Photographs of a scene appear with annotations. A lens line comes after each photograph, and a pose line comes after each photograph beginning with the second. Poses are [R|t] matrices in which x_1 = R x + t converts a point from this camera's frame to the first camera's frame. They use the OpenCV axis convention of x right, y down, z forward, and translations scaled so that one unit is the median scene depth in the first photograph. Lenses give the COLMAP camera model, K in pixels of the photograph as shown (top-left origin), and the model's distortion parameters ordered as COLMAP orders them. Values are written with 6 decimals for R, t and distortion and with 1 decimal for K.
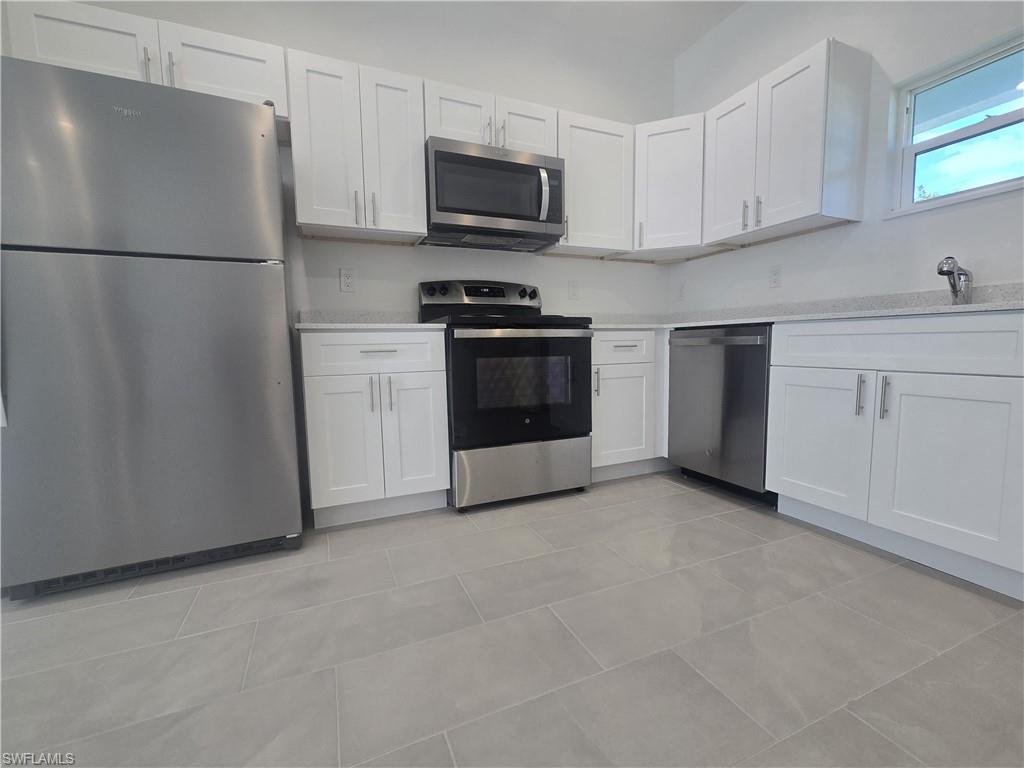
lens RADIAL K [[440.4, 0, 512.0], [0, 440.4, 384.0], [0, 0, 1]] dist [-0.000009, 0.000011]
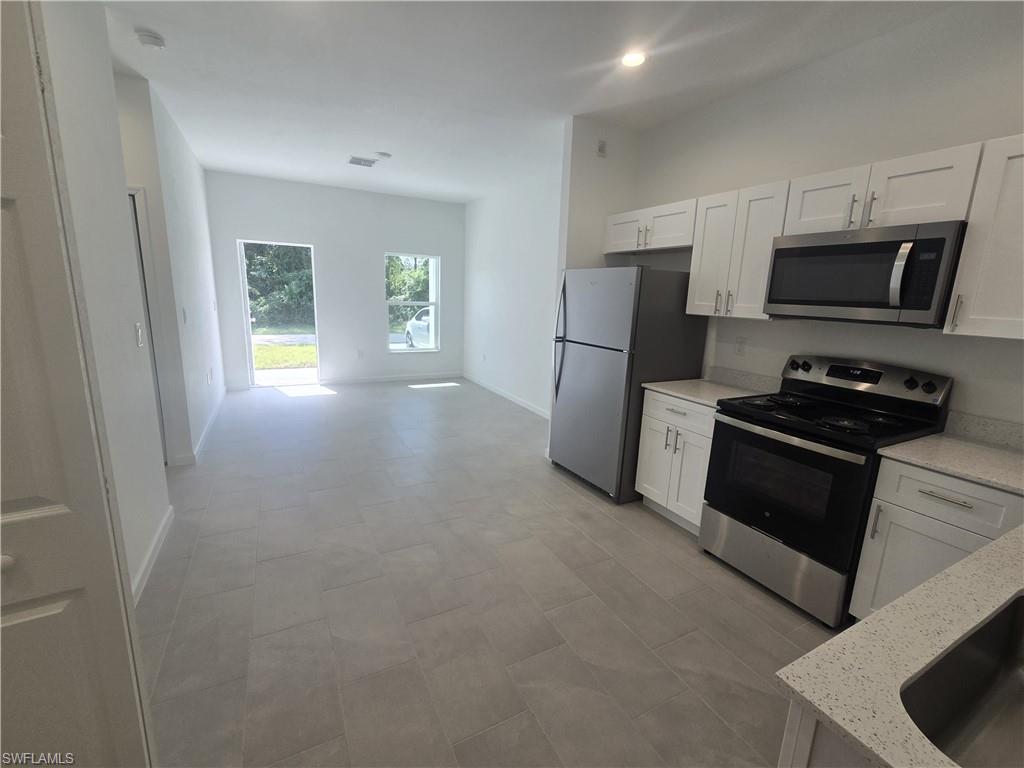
lens RADIAL K [[445.9, 0, 516.5], [0, 445.9, 382.4], [0, 0, 1]] dist [-0.000809, -0.000269]
pose [[0.082498, 0.218711, -0.972296, 0.917435], [-0.126462, 0.970032, 0.207472, -0.351345], [0.988535, 0.105843, 0.107684, 0.271427]]
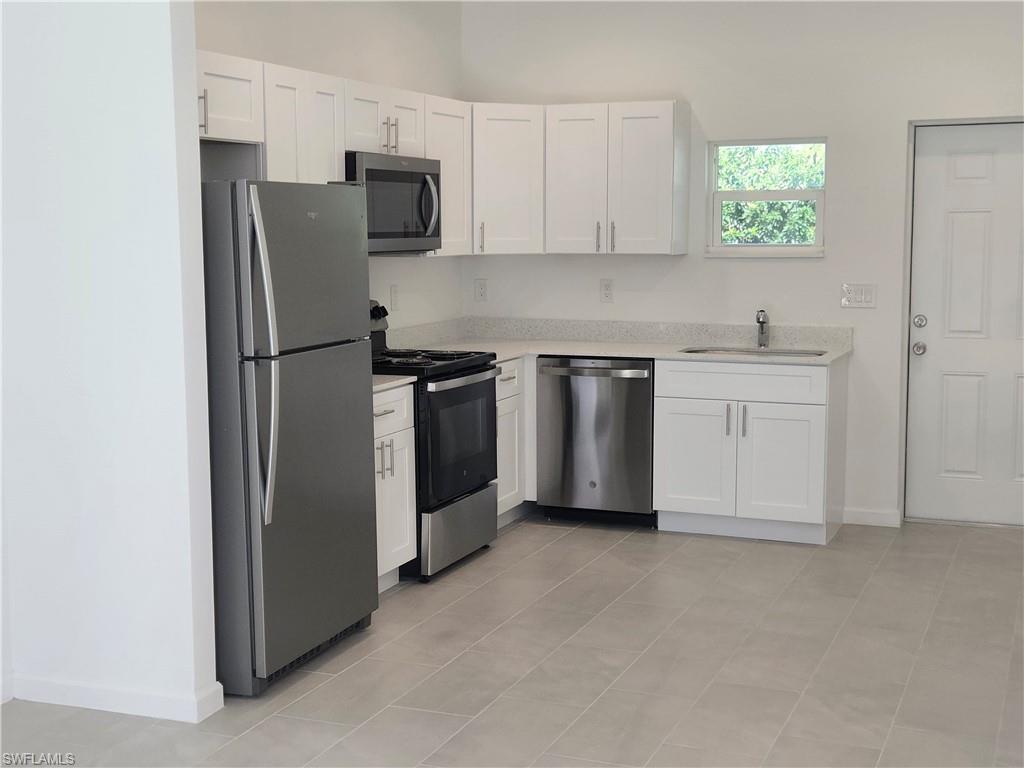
lens RADIAL K [[1339.6, 0, 476.4], [0, 1339.6, 407.3], [0, 0, 1]] dist [0.014531, -0.007283]
pose [[0.734175, -0.079648, 0.674272, -1.766738], [0.058699, 0.996823, 0.053836, -0.195943], [-0.676418, 0.000054, 0.736518, -1.030396]]
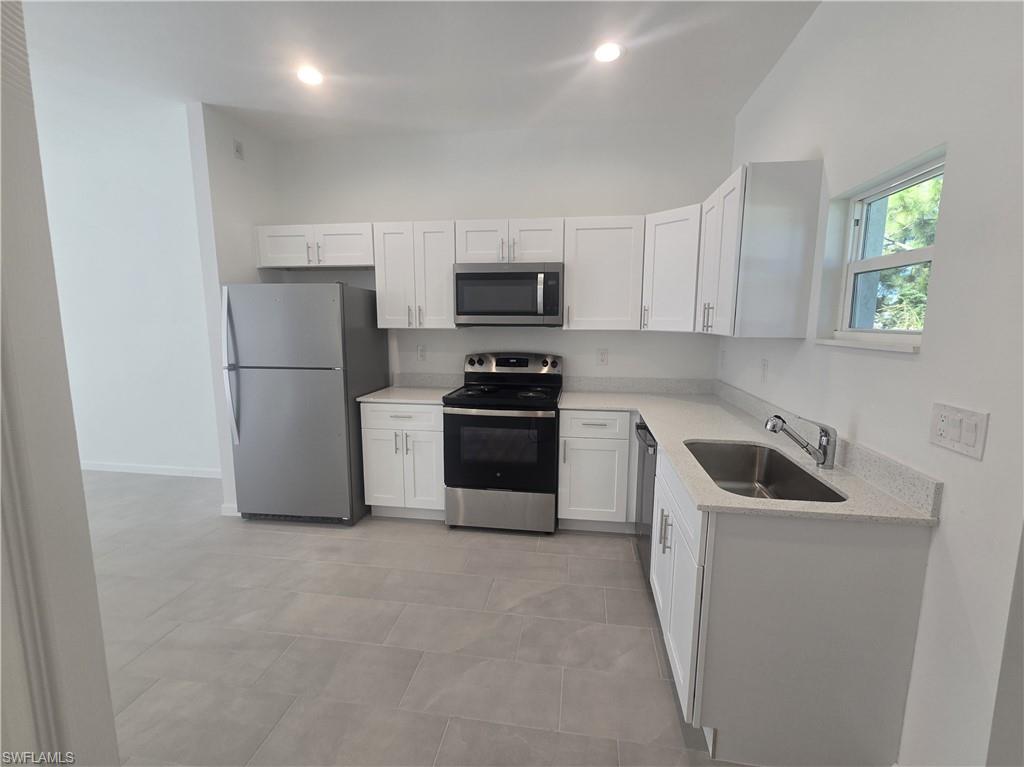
lens RADIAL K [[445.9, 0, 516.5], [0, 445.9, 381.9], [0, 0, 1]] dist [-0.000809, -0.000269]
pose [[0.849712, 0.094112, -0.518779, 0.751029], [-0.066430, 0.995209, 0.071736, -0.294529], [0.523045, -0.026492, 0.851893, -0.123215]]
